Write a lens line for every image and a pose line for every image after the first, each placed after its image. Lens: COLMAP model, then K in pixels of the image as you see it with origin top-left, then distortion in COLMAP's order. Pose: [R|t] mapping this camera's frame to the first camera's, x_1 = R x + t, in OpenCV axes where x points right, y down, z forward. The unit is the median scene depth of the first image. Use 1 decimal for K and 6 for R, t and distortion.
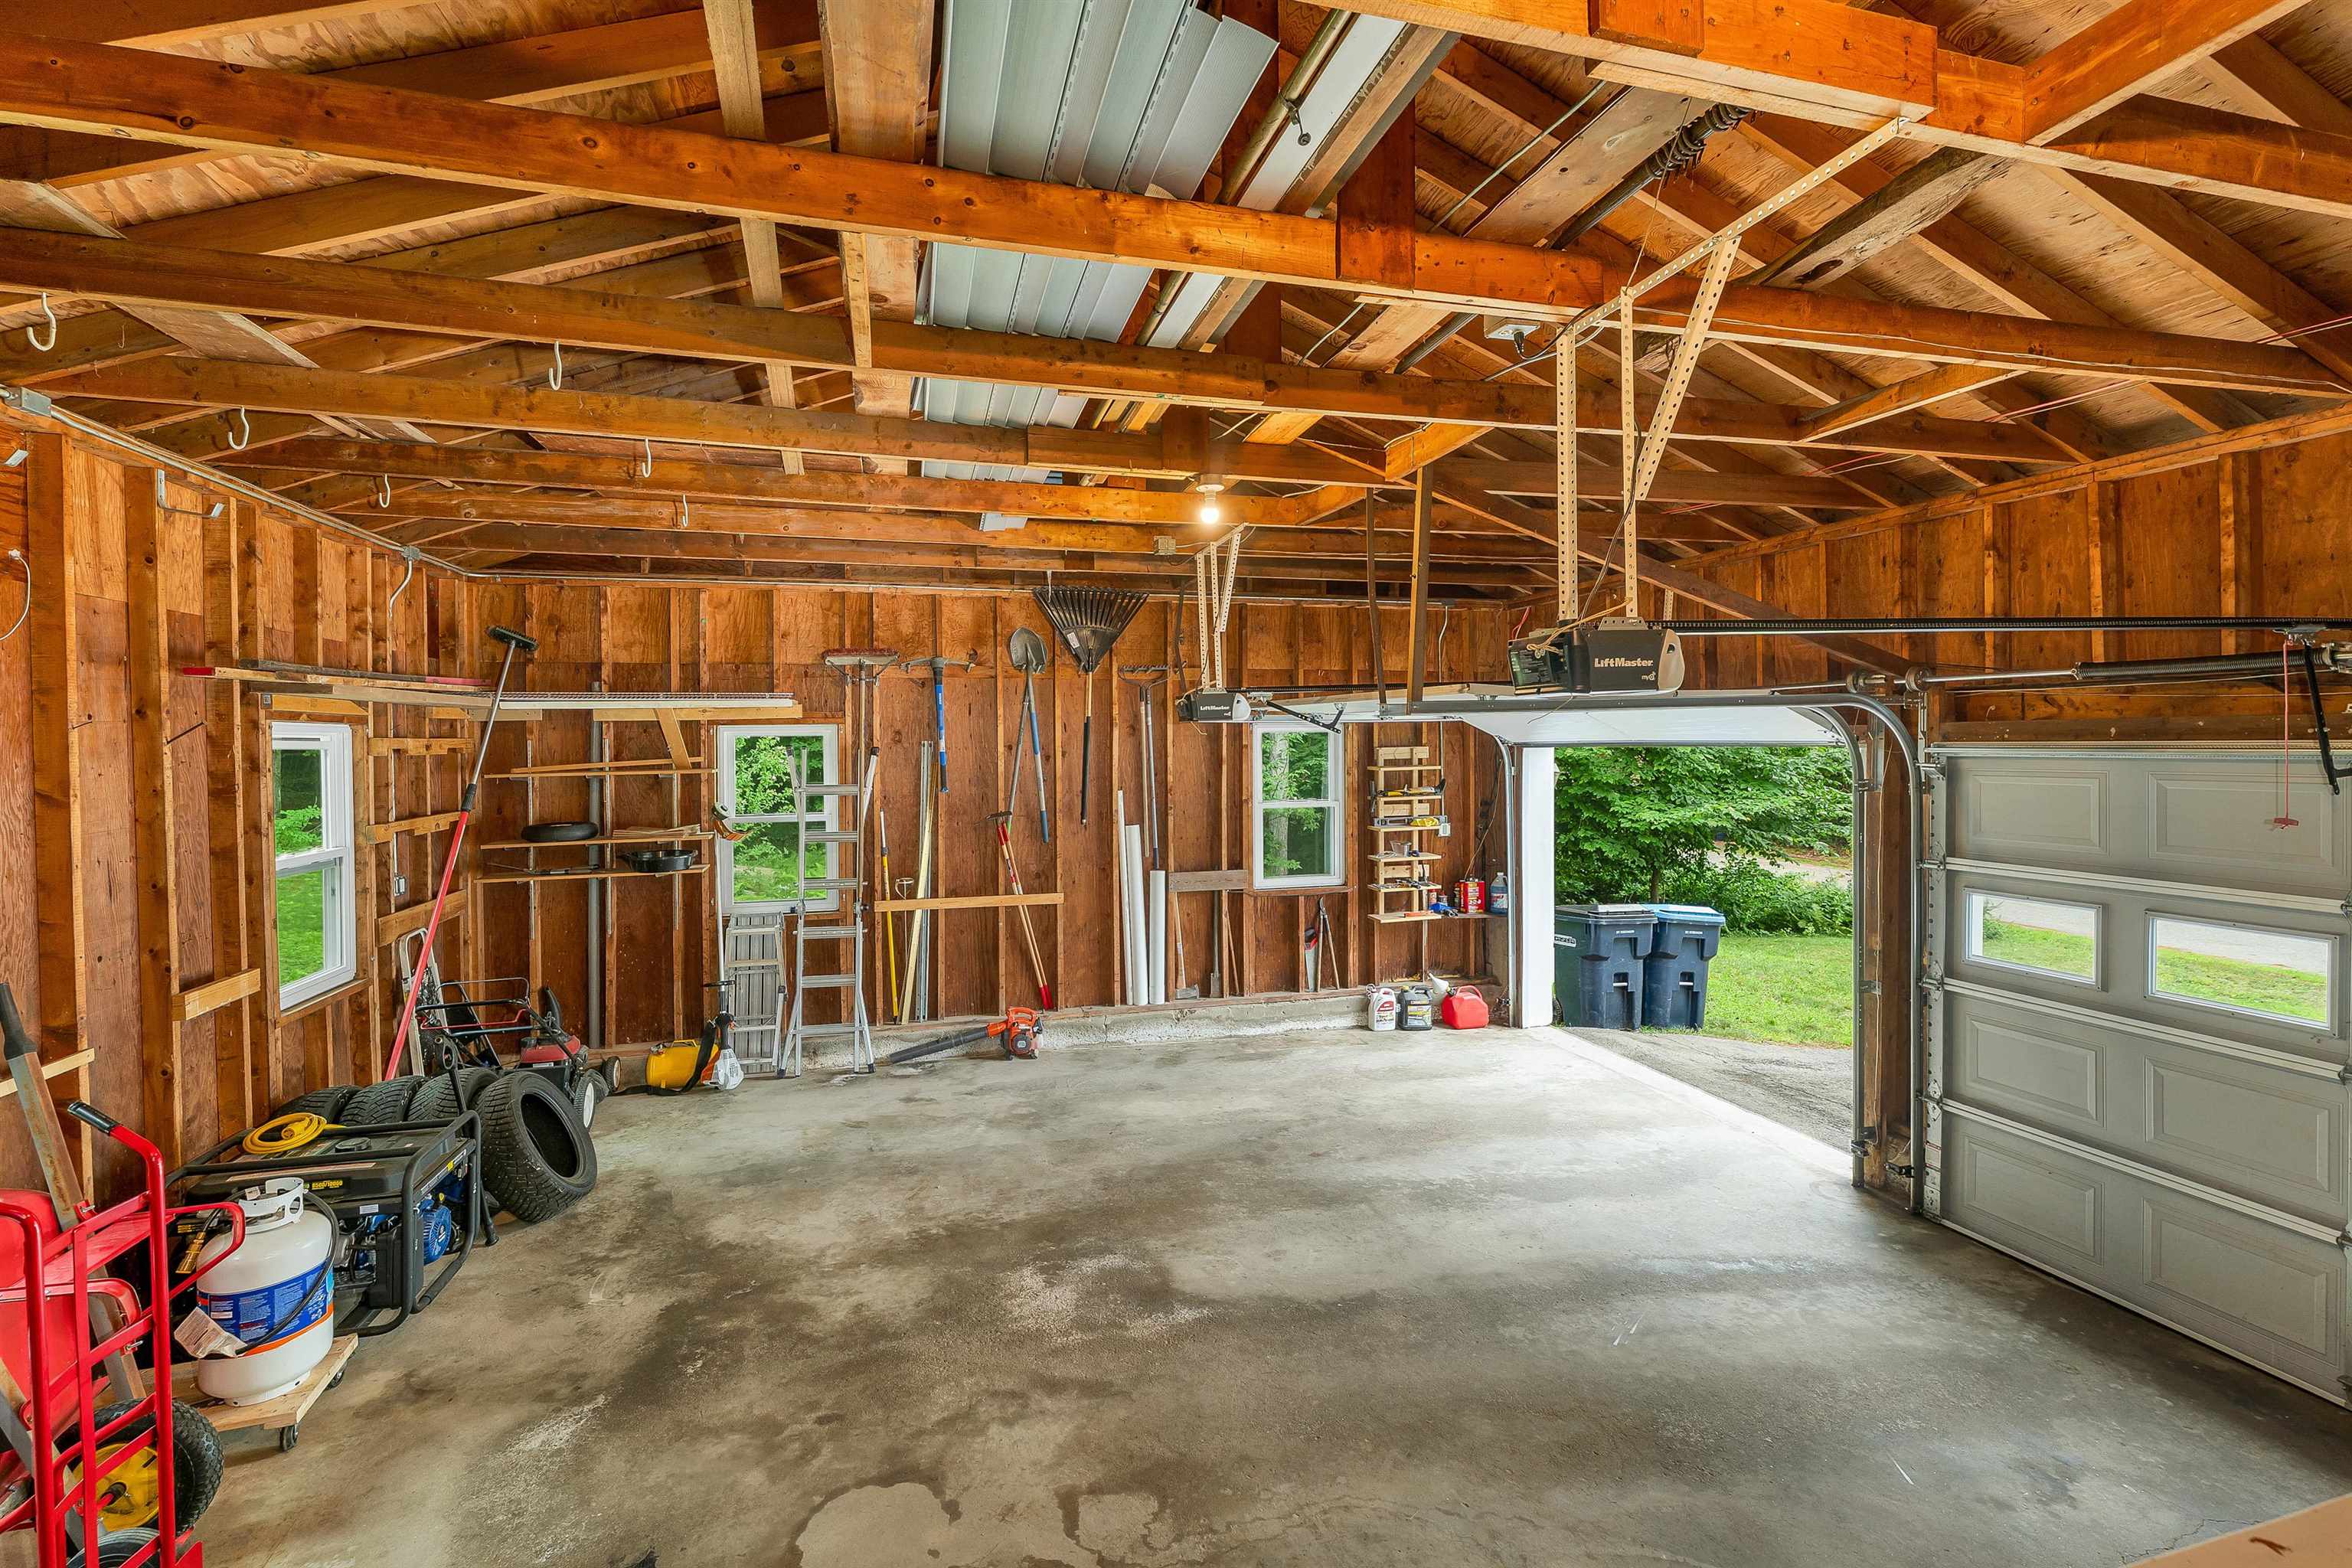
lens RADIAL K [[991.1, 0, 1177.6], [0, 991.1, 763.4], [0, 0, 1]] dist [0.003146, -0.001268]
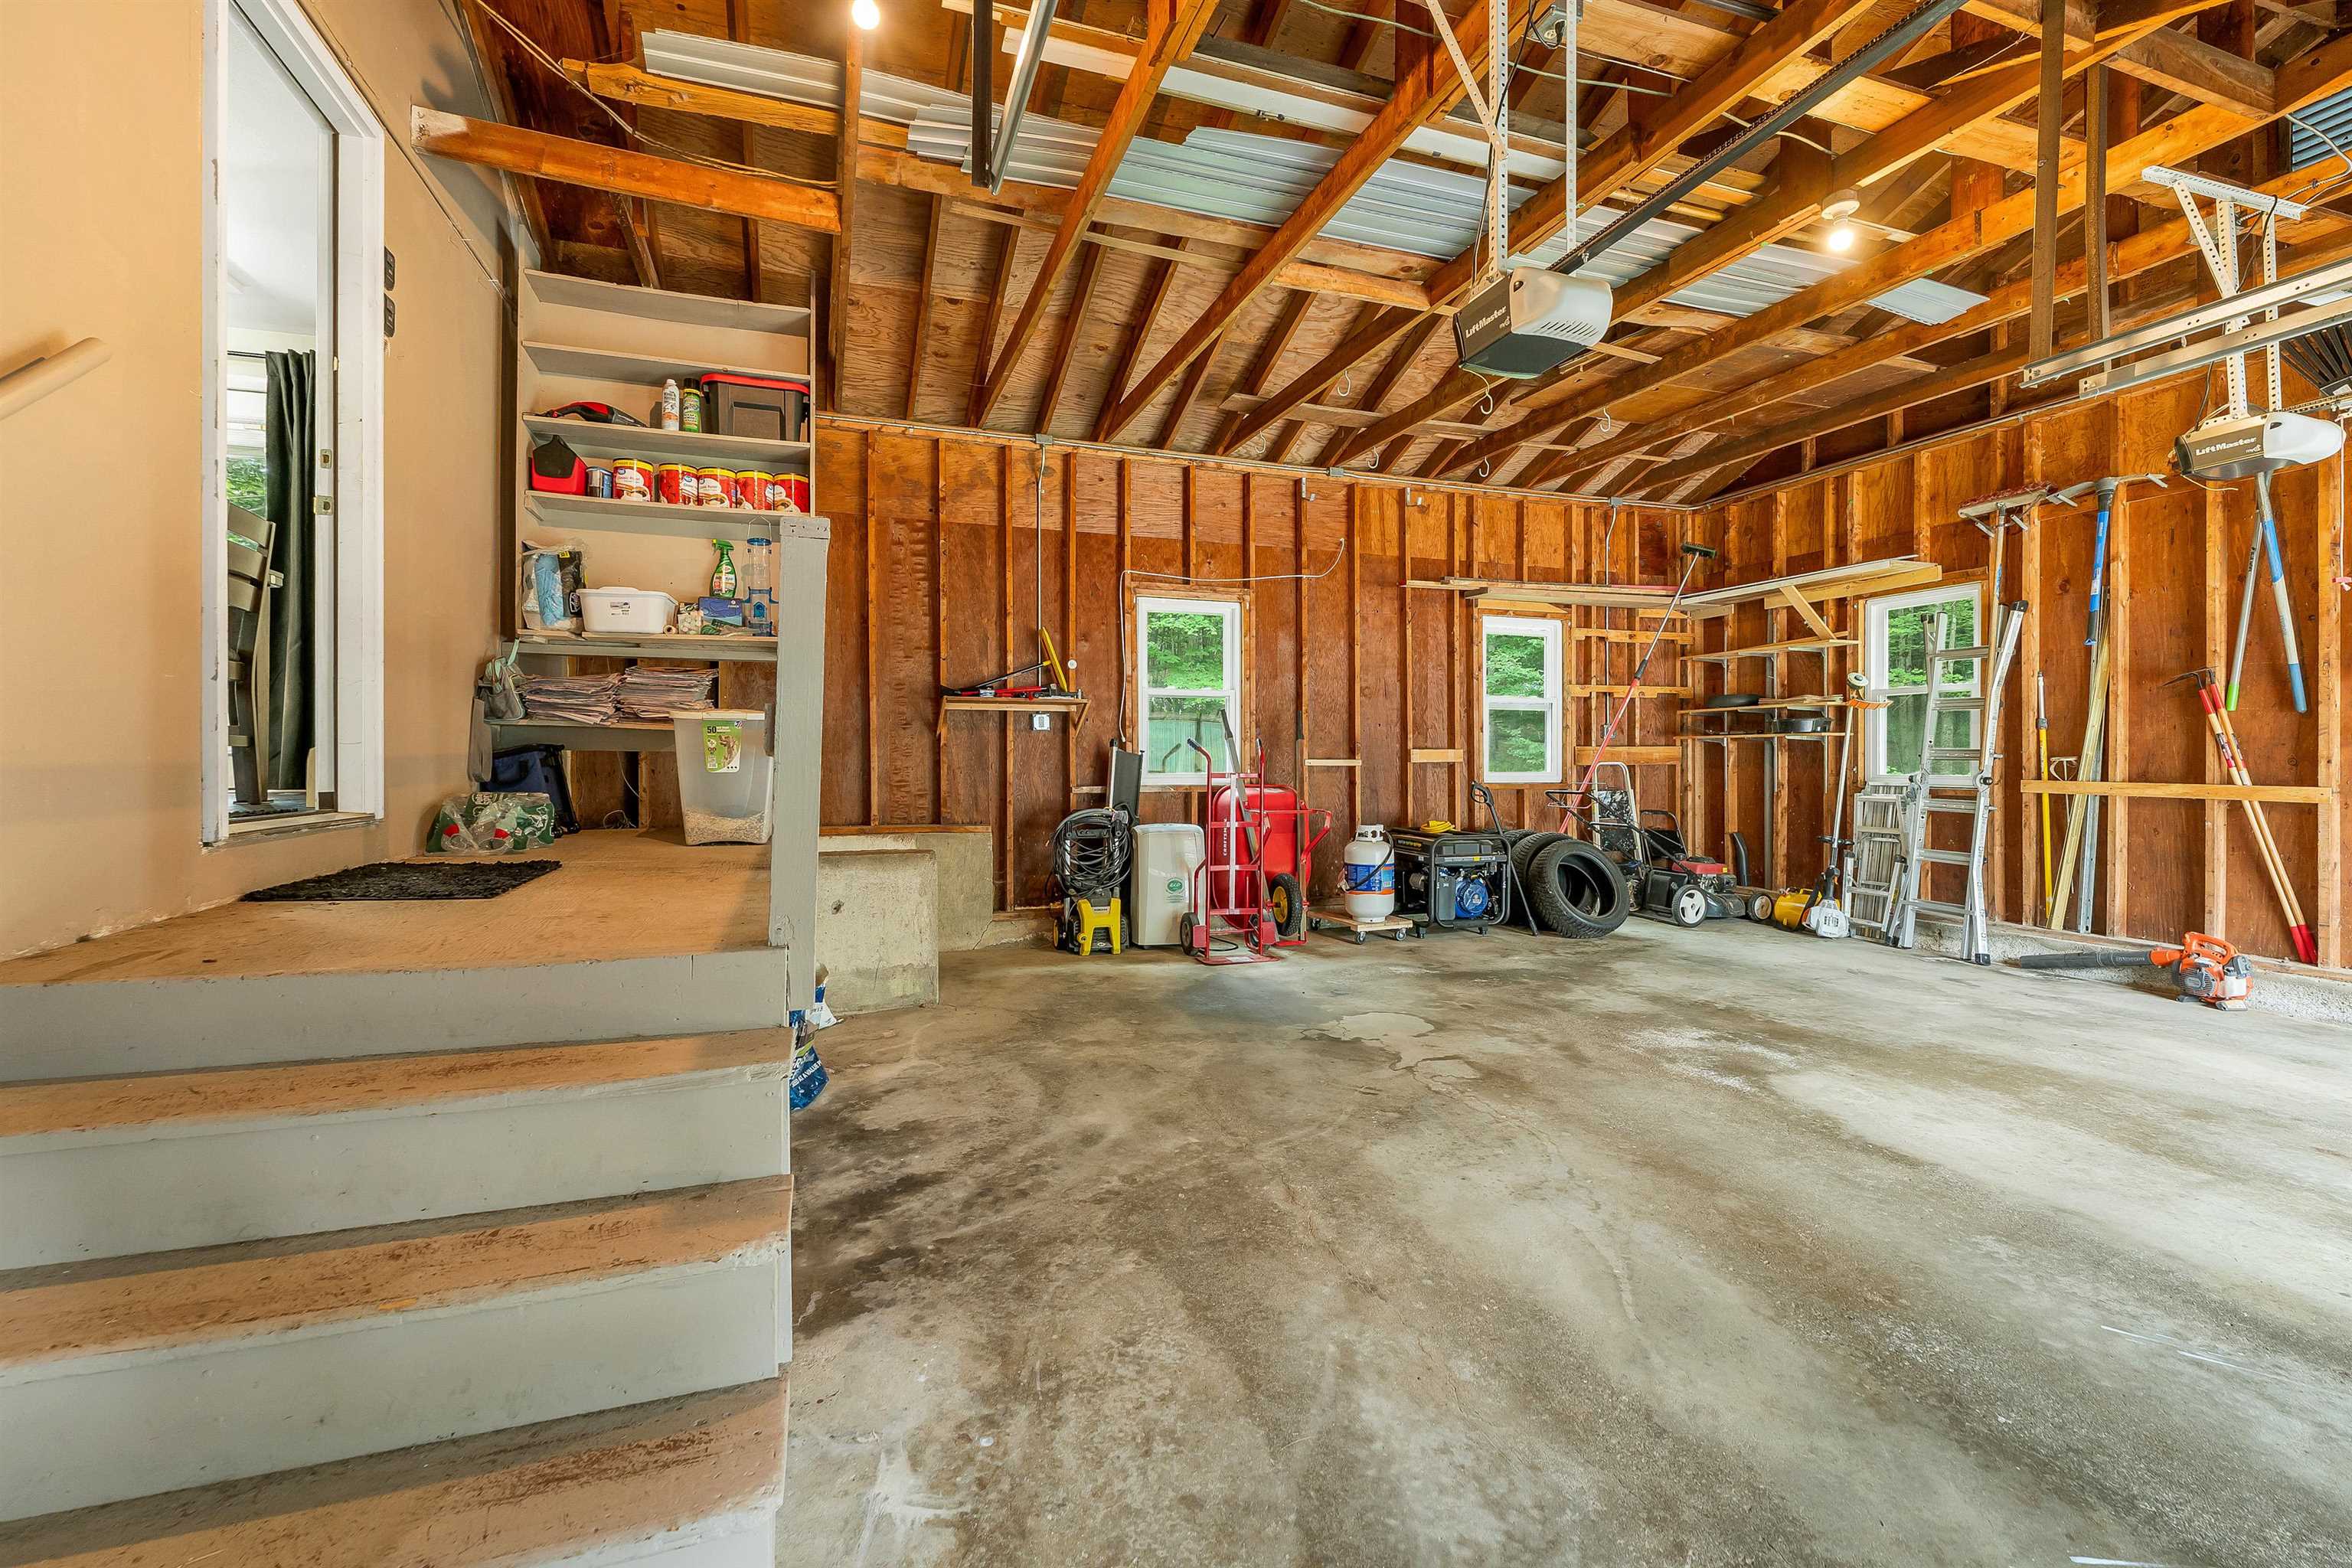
lens RADIAL K [[991.1, 0, 1181.7], [0, 991.1, 761.3], [0, 0, 1]] dist [0.003146, -0.001268]
pose [[0.085095, 0.020054, -0.996171, 0.530097], [-0.017359, 0.999676, 0.018642, 0.127699], [0.996222, 0.015706, 0.085415, 0.205426]]
